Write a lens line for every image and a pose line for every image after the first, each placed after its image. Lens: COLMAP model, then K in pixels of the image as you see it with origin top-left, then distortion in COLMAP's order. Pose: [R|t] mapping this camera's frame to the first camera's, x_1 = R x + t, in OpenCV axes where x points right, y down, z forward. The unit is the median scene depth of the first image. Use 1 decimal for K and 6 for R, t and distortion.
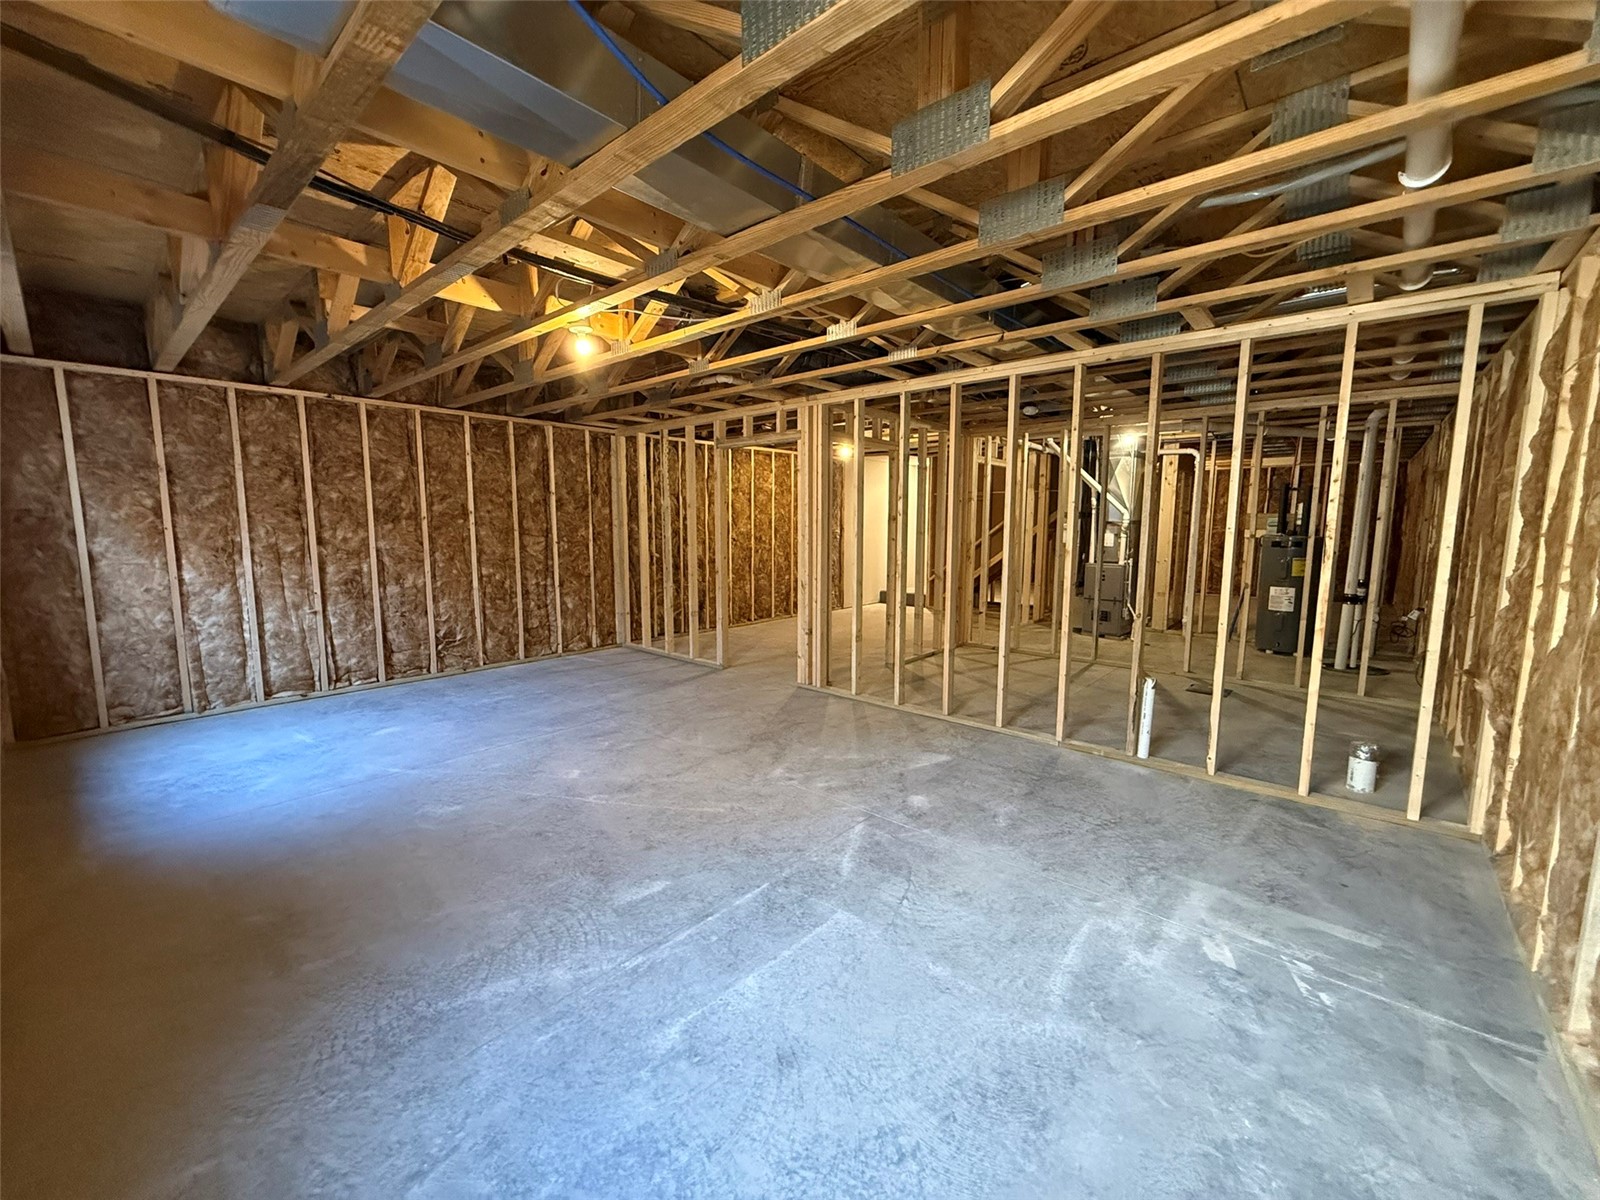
lens RADIAL K [[637.9, 0, 798.0], [0, 637.9, 597.7], [0, 0, 1]] dist [0.000901, 0.000356]
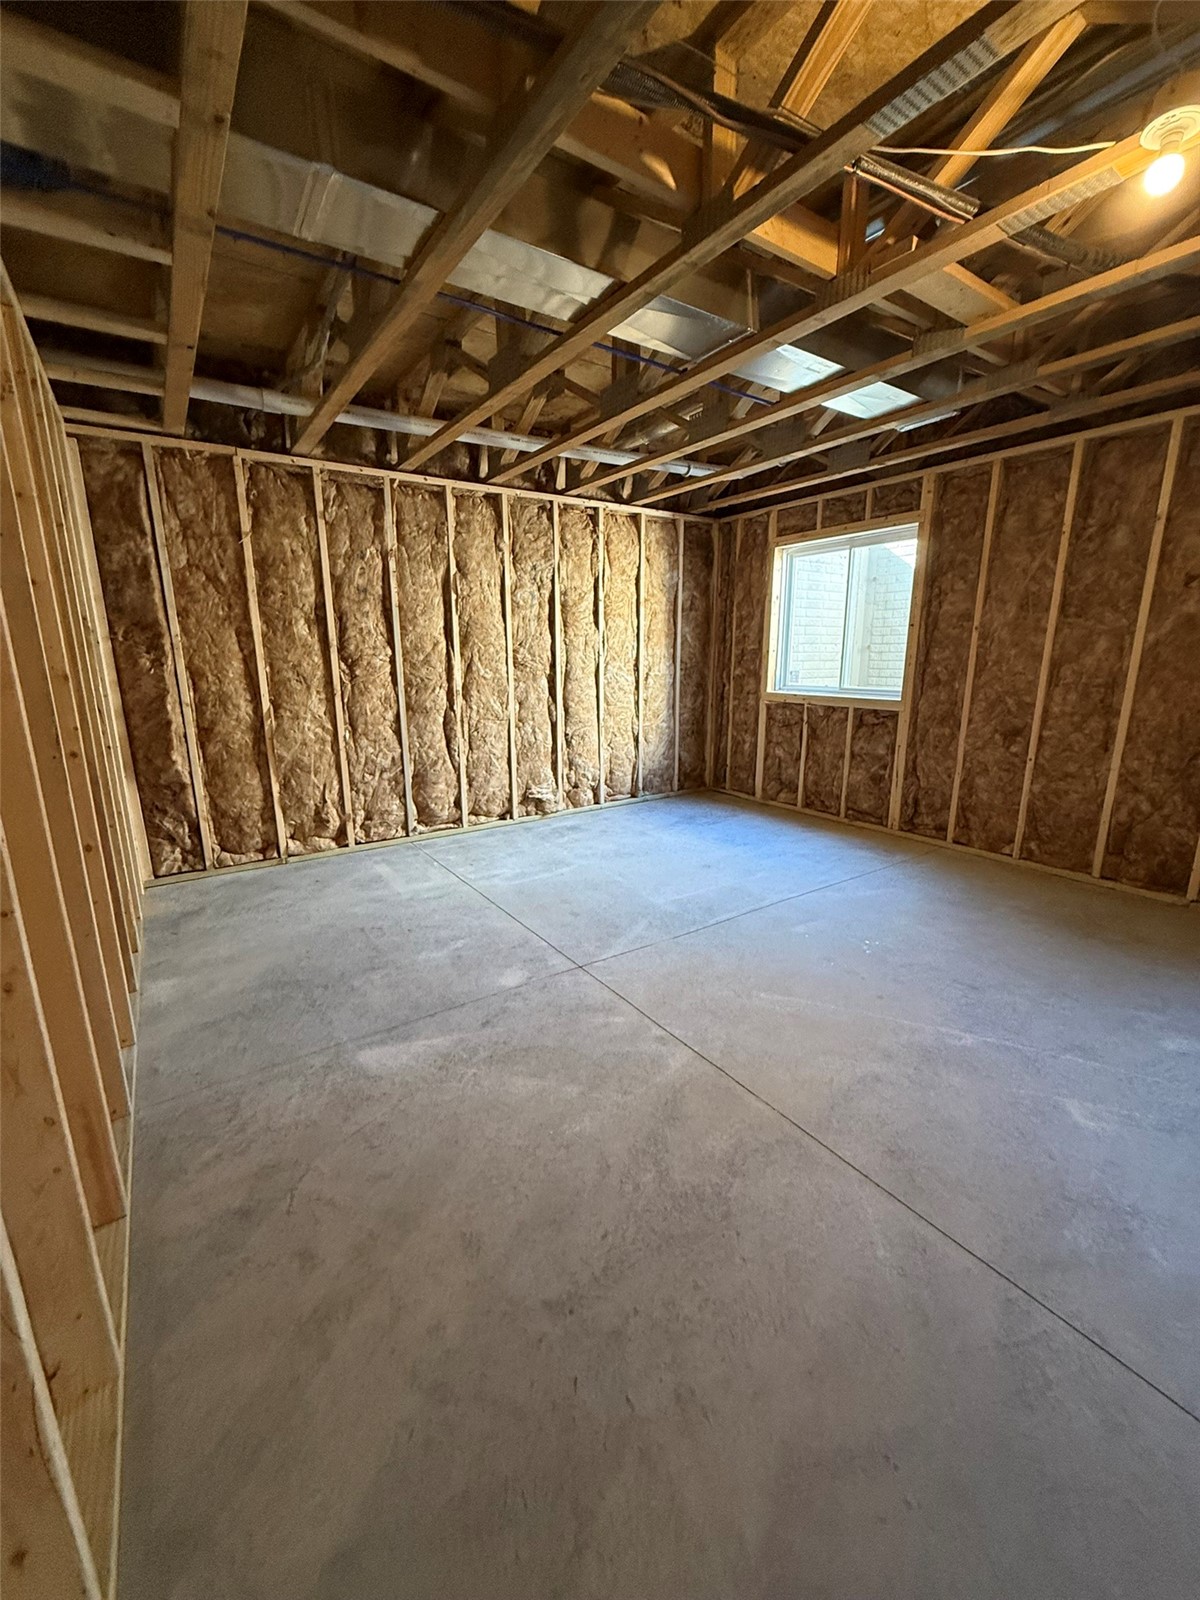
lens RADIAL K [[637.9, 0, 597.2], [0, 637.9, 796.5], [0, 0, 1]] dist [0.000901, 0.000356]
pose [[-0.967586, -0.051952, 0.247139, -0.105219], [0.035402, 0.941045, 0.336424, -0.169165], [-0.250047, 0.334268, -0.908703, 1.696228]]
